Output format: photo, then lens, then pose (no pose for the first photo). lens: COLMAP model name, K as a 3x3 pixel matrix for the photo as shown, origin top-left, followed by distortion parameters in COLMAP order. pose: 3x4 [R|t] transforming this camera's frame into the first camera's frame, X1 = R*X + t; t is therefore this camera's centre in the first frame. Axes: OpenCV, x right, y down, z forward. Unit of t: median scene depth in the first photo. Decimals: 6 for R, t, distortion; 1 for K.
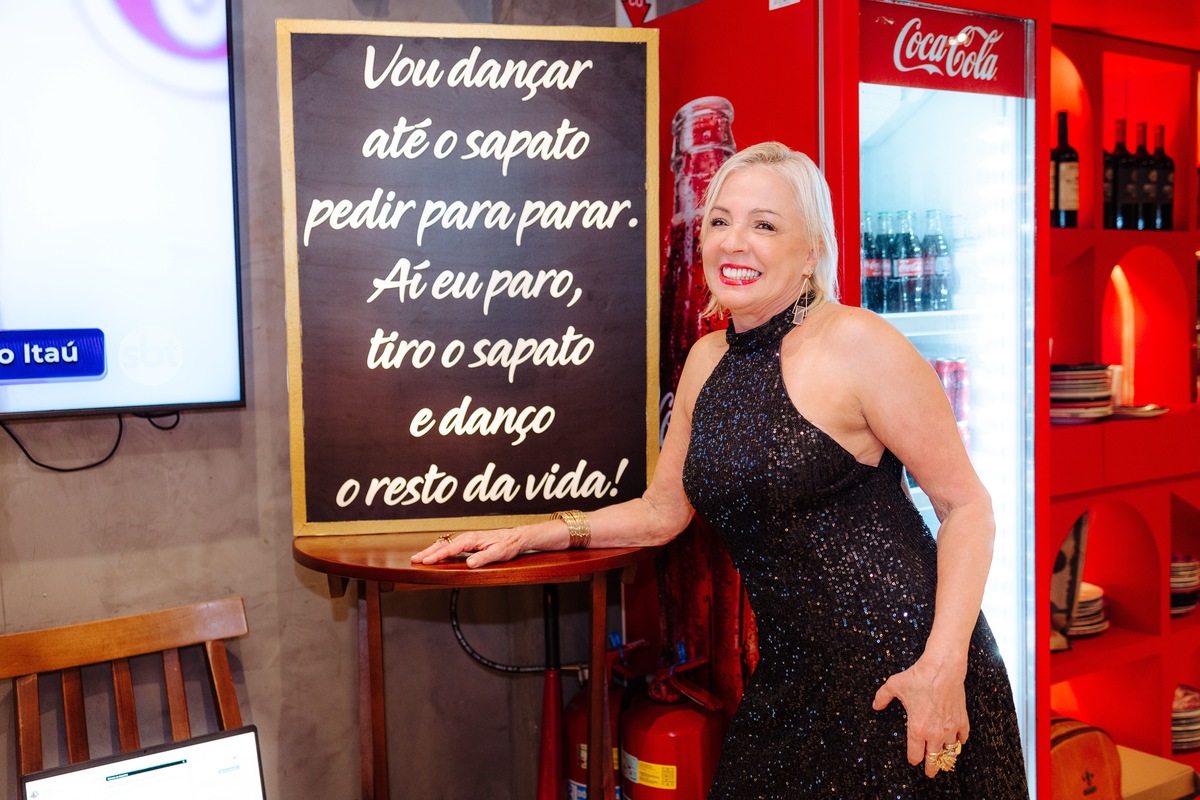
lens RADIAL K [[1179.5, 0, 601.9], [0, 1179.5, 398.0], [0, 0, 1]] dist [0.019901, 0.000000]
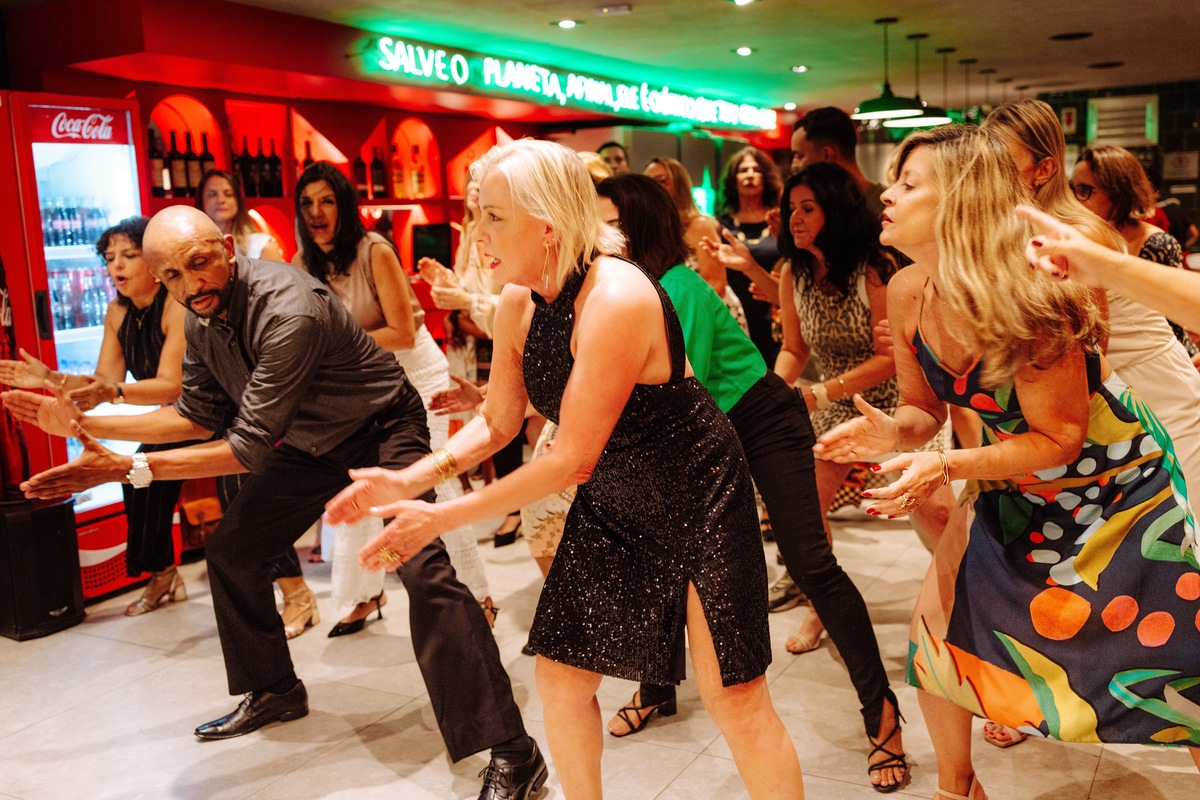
lens RADIAL K [[1179.5, 0, 604.9], [0, 1179.5, 402.8], [0, 0, 1]] dist [0.019901, 0.000000]
pose [[0.875651, -0.079890, 0.476290, 0.049935], [0.050679, 0.995978, 0.073888, 0.106221], [-0.480277, -0.040562, 0.876178, -1.418622]]
